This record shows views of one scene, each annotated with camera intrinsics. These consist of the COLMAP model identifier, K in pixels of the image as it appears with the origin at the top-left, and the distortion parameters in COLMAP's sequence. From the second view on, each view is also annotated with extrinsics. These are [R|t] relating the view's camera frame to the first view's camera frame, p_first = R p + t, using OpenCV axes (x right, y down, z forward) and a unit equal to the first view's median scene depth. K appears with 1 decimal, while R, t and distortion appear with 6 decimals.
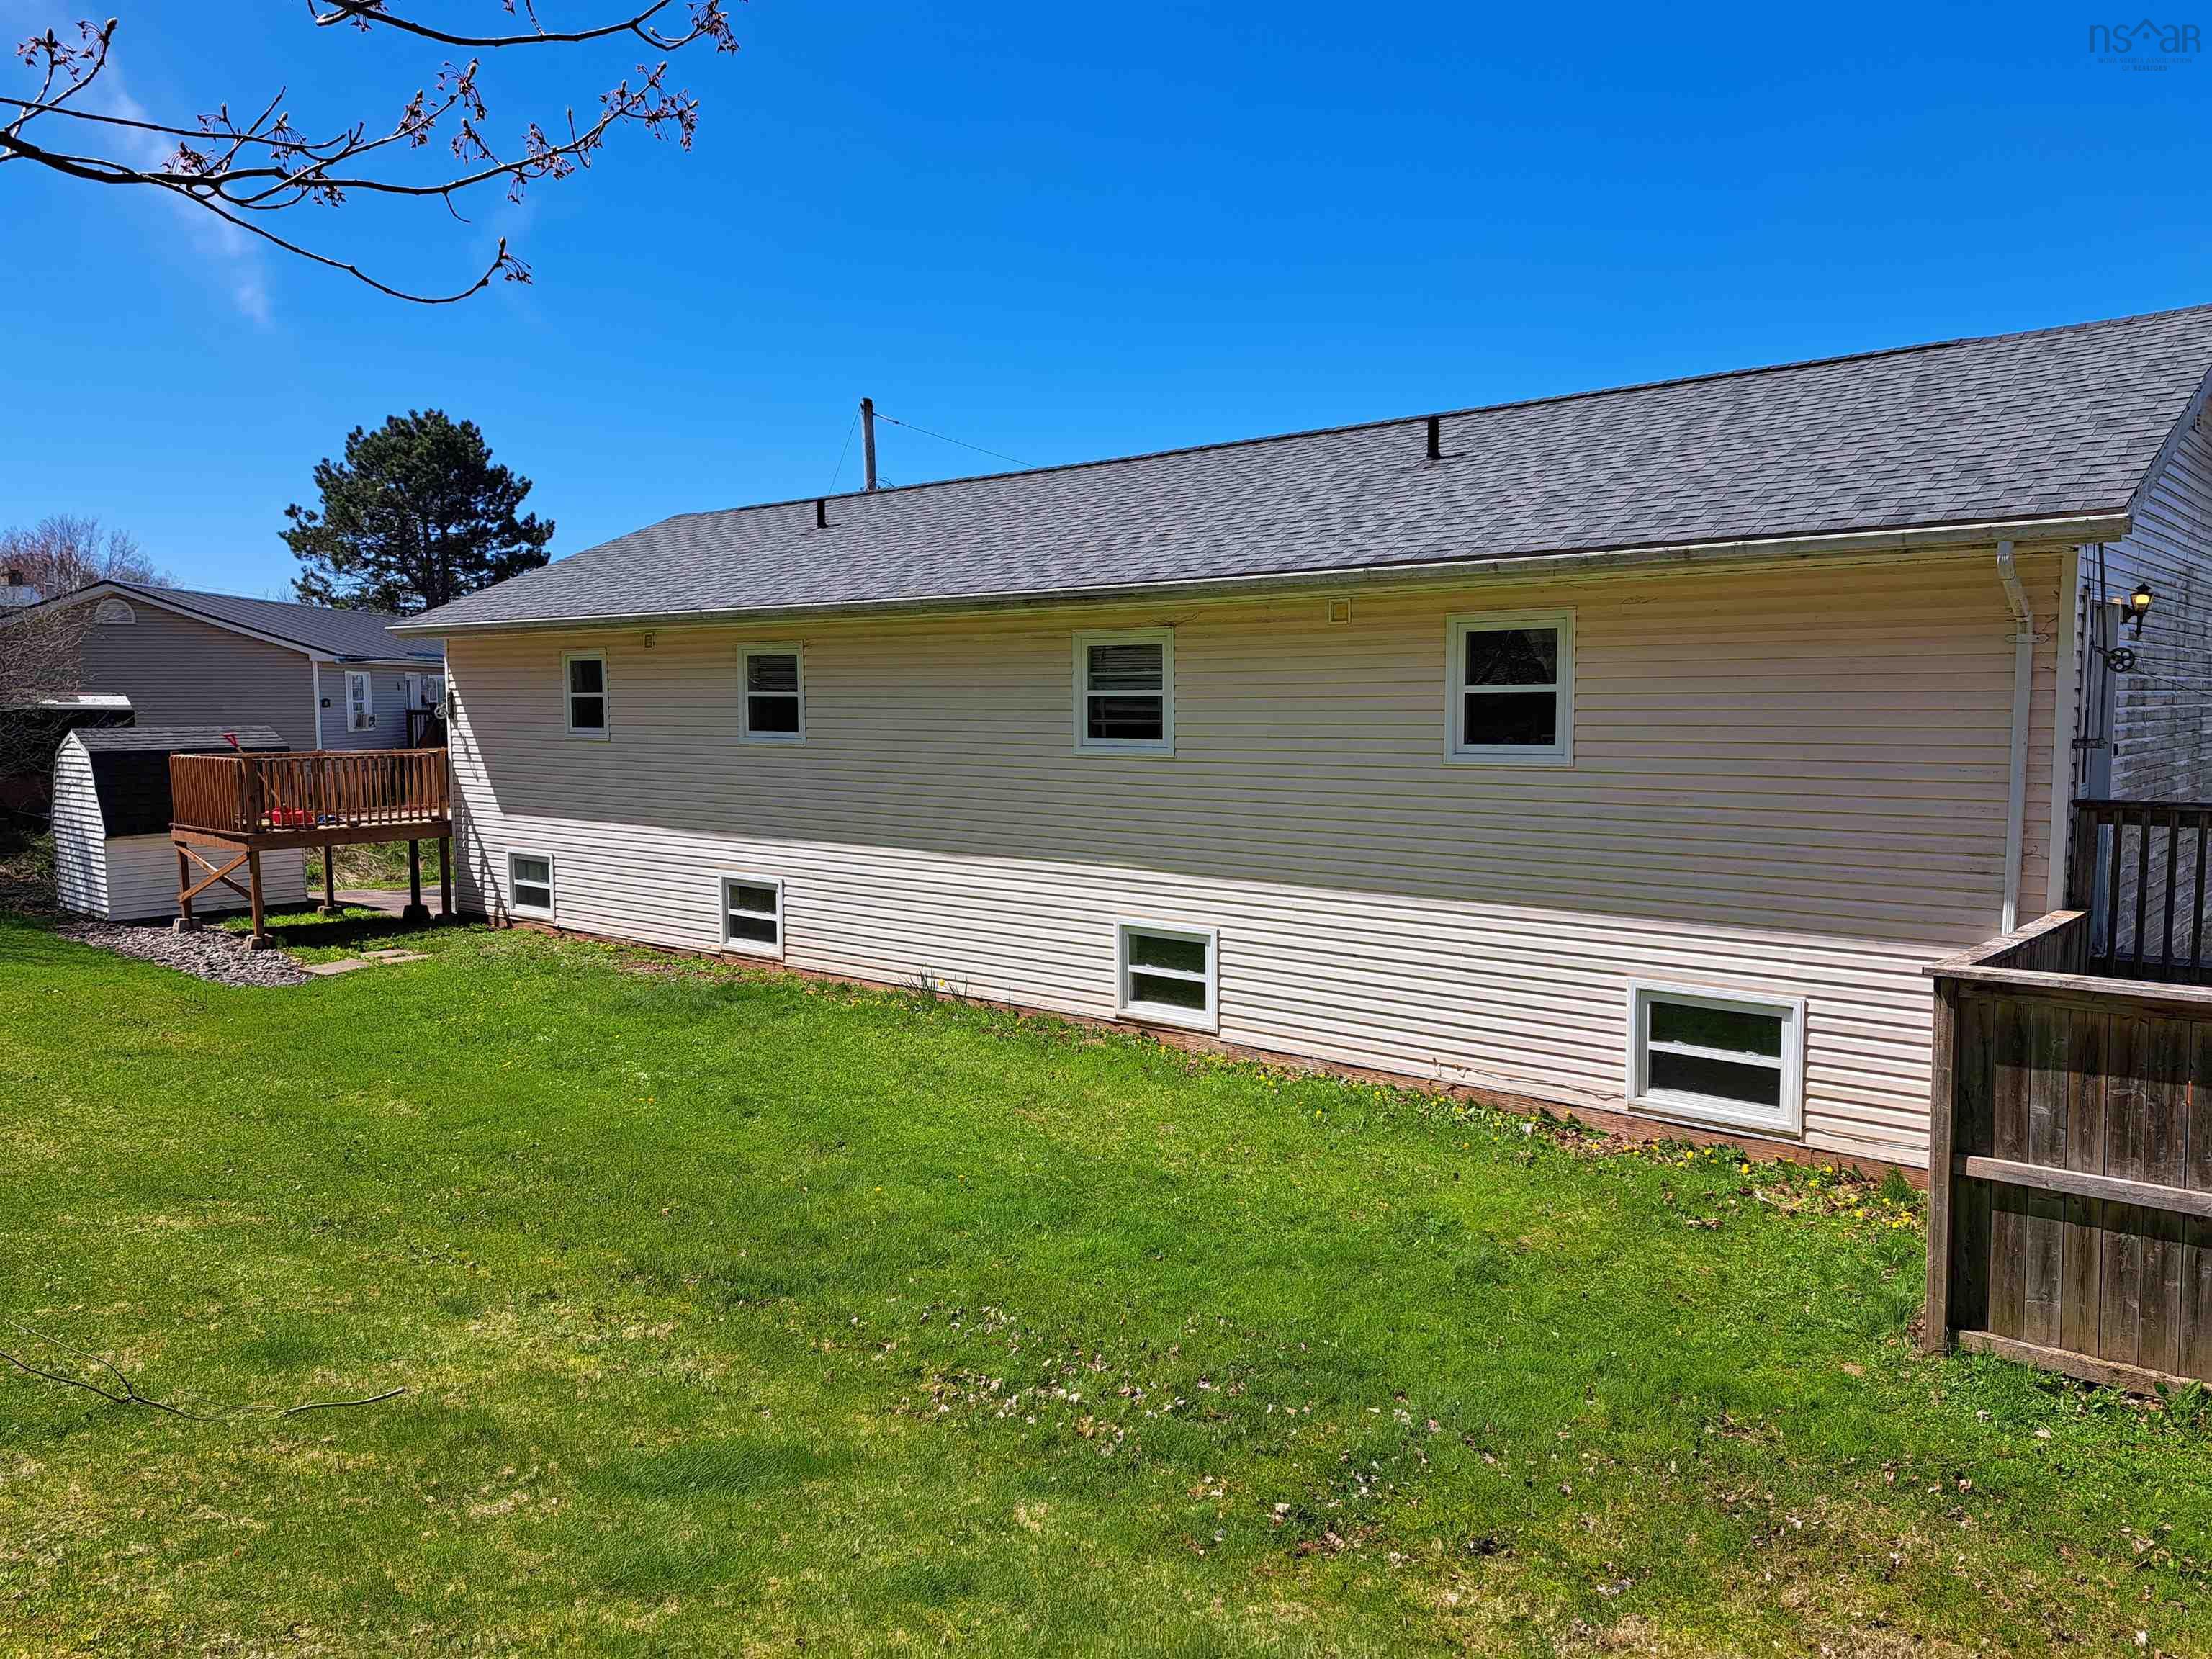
lens RADIAL K [[1547.0, 0, 1117.5], [0, 1547.0, 799.8], [0, 0, 1]] dist [0.112996, -0.120380]
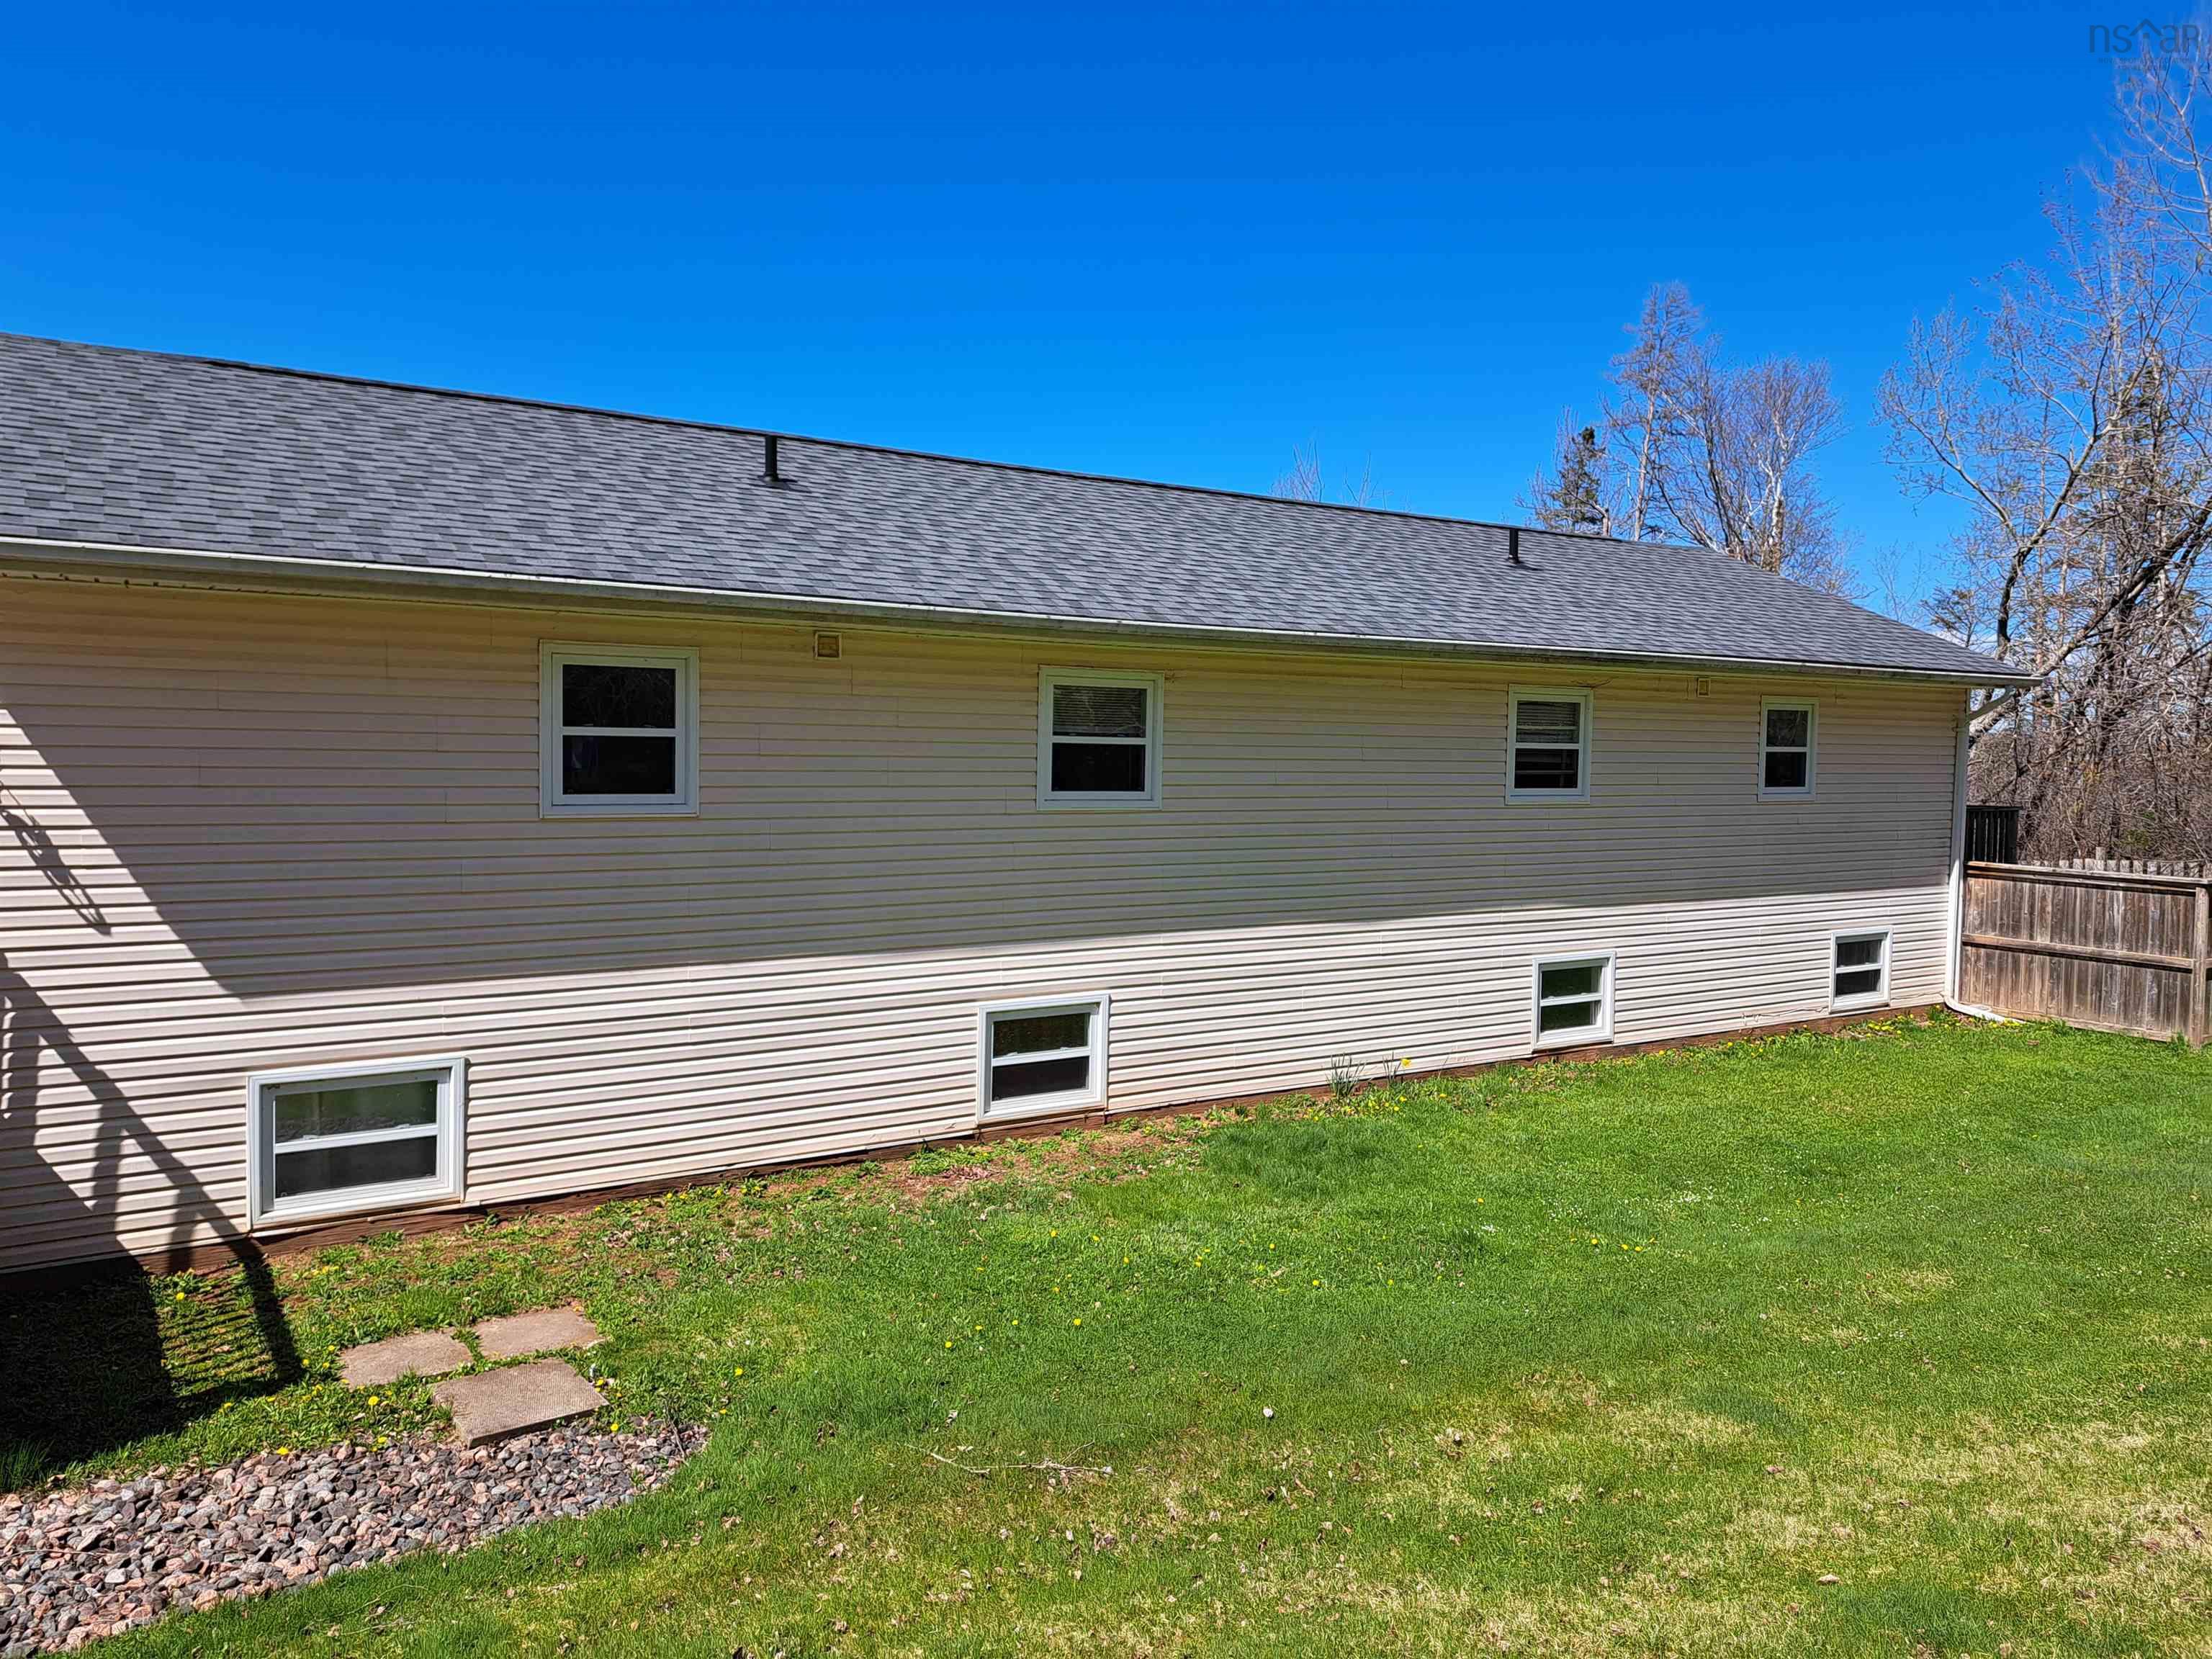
lens RADIAL K [[1556.6, 0, 1143.3], [0, 1556.6, 805.6], [0, 0, 1]] dist [0.075516, -0.079896]
pose [[0.281436, -0.029318, 0.959132, -0.829442], [0.049726, 0.998636, 0.015935, -0.043953], [-0.958291, 0.043209, 0.282510, 0.712875]]
